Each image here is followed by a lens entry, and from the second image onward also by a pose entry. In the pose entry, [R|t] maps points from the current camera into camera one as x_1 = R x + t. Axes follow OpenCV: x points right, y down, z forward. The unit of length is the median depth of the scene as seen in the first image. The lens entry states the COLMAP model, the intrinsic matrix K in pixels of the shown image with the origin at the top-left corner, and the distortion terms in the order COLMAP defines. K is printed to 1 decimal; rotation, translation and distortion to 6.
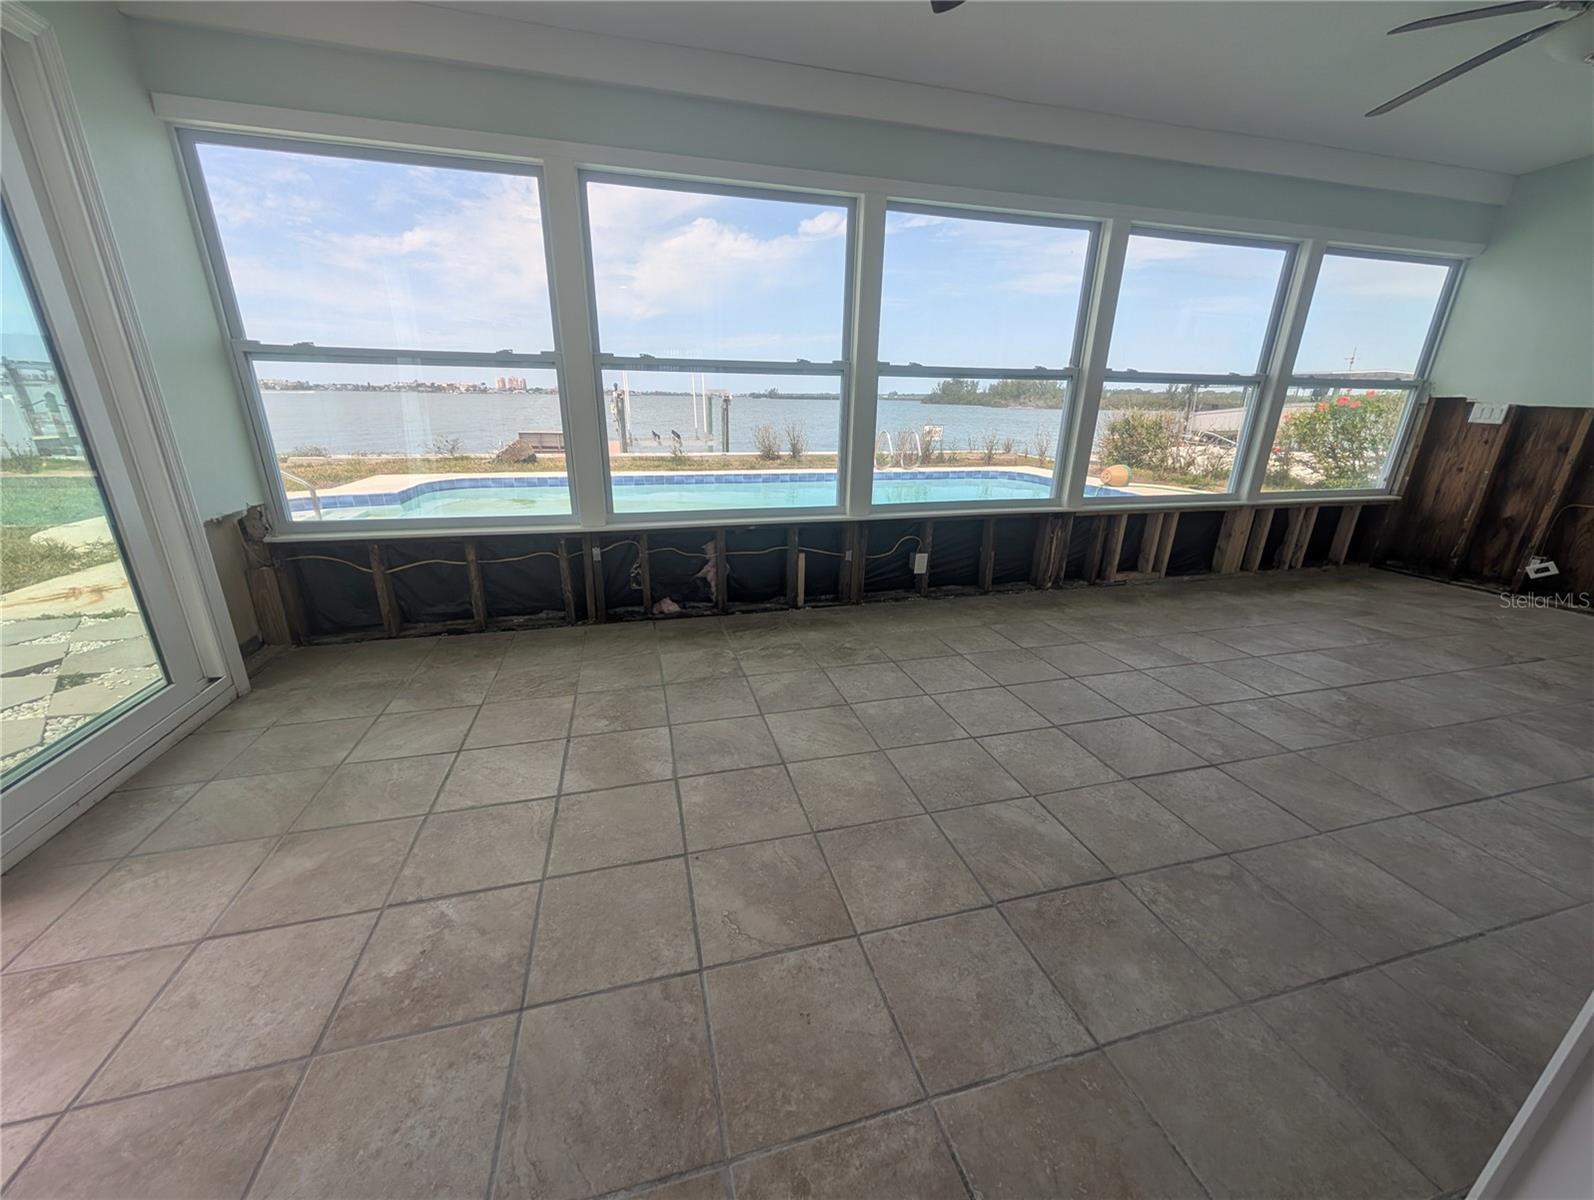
lens RADIAL K [[601.5, 0, 794.4], [0, 601.5, 603.7], [0, 0, 1]] dist [0.000636, -0.000272]
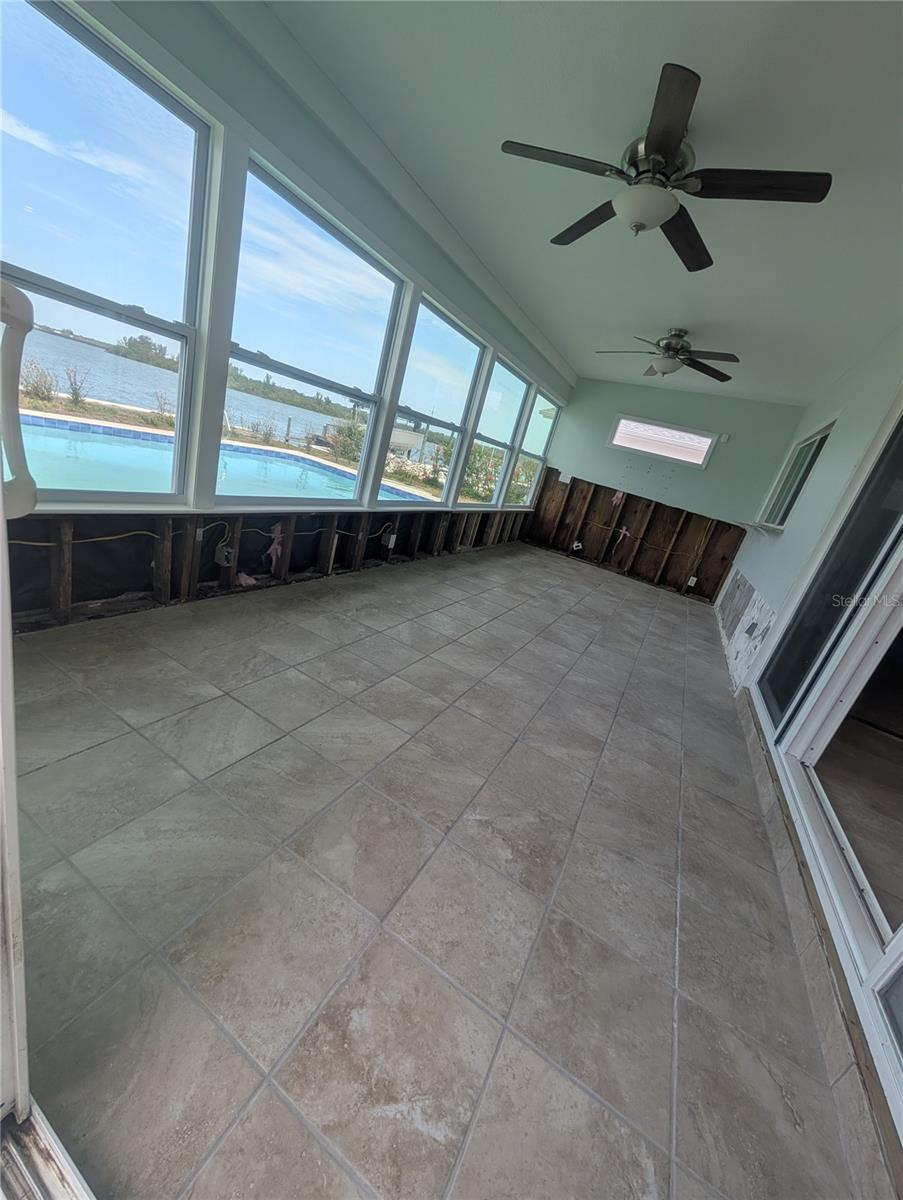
lens RADIAL K [[452.8, 0, 447.1], [0, 452.8, 598.3], [0, 0, 1]] dist [0.000636, -0.000272]
pose [[0.673019, -0.080892, 0.735189, -0.666726], [-0.005104, 0.993470, 0.113983, -0.069420], [-0.739608, -0.080466, 0.668210, 0.172090]]
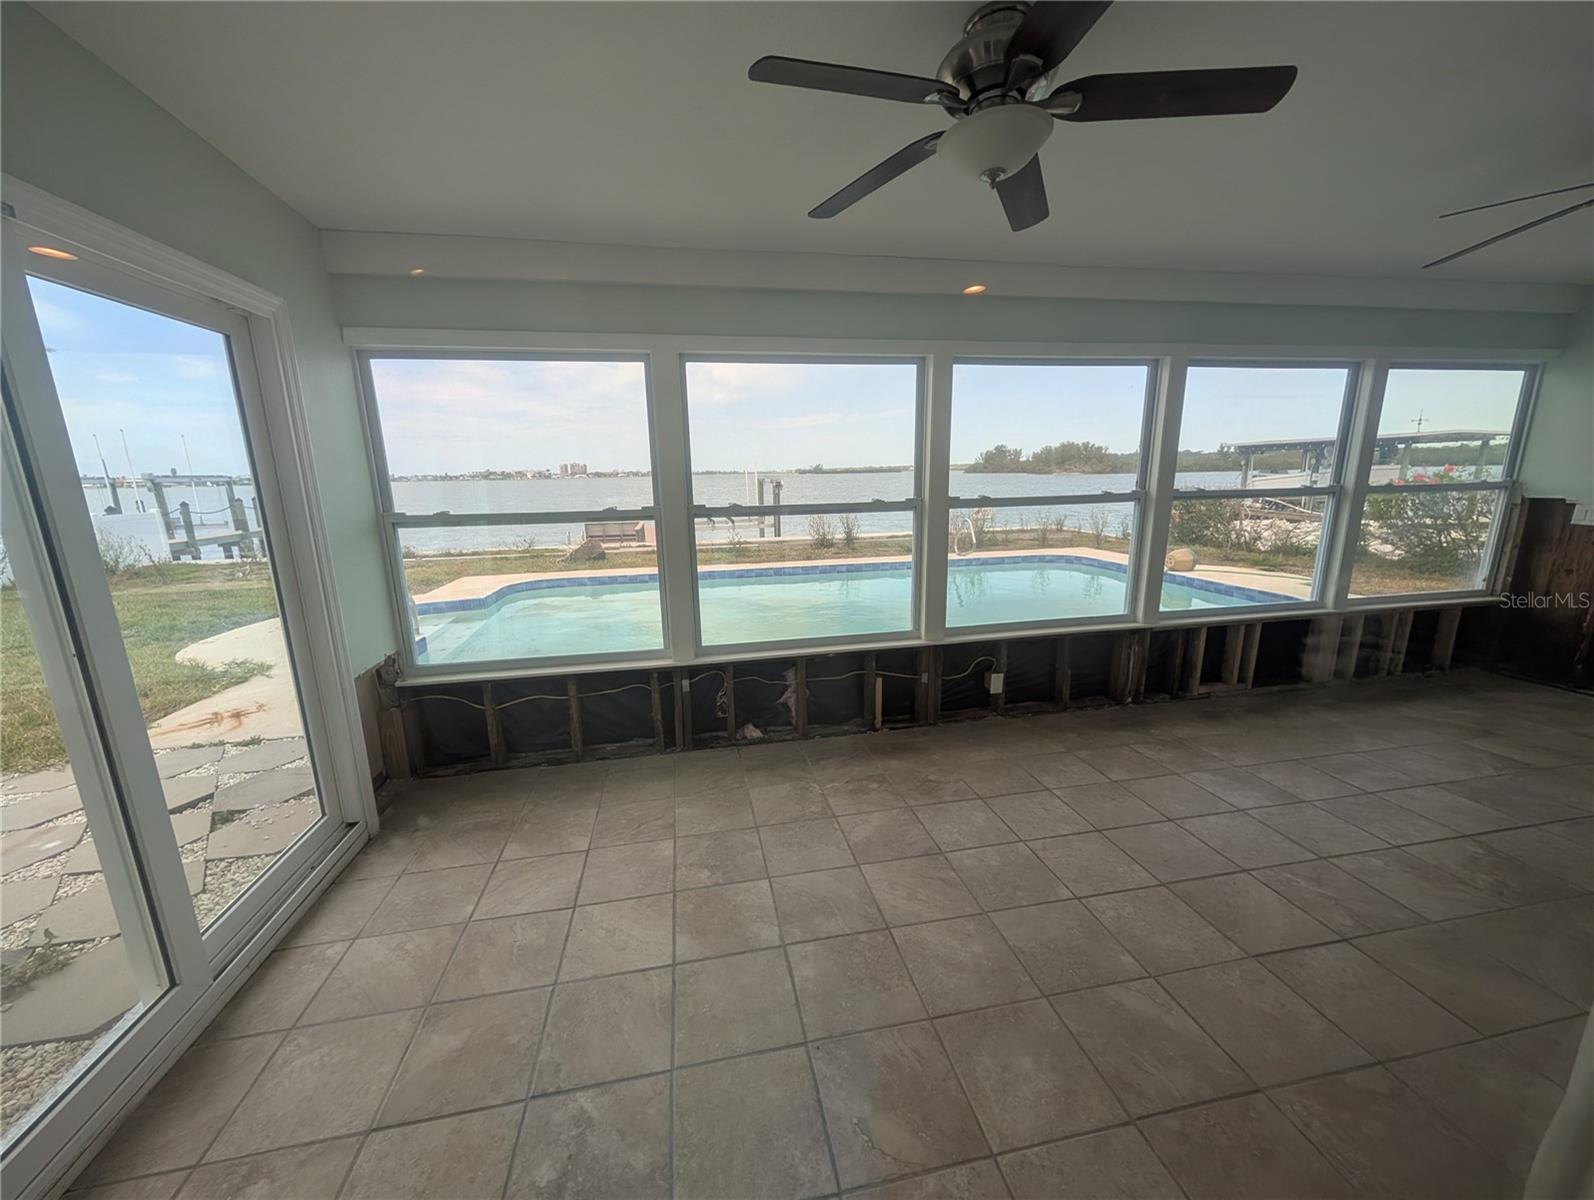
lens RADIAL K [[600.4, 0, 794.5], [0, 600.4, 602.6], [0, 0, 1]] dist [0.005975, -0.002190]
pose [[0.996733, -0.020901, -0.078020, -0.057316], [0.011616, 0.992990, -0.117625, -0.108235], [0.079932, 0.116335, 0.989988, -0.049039]]
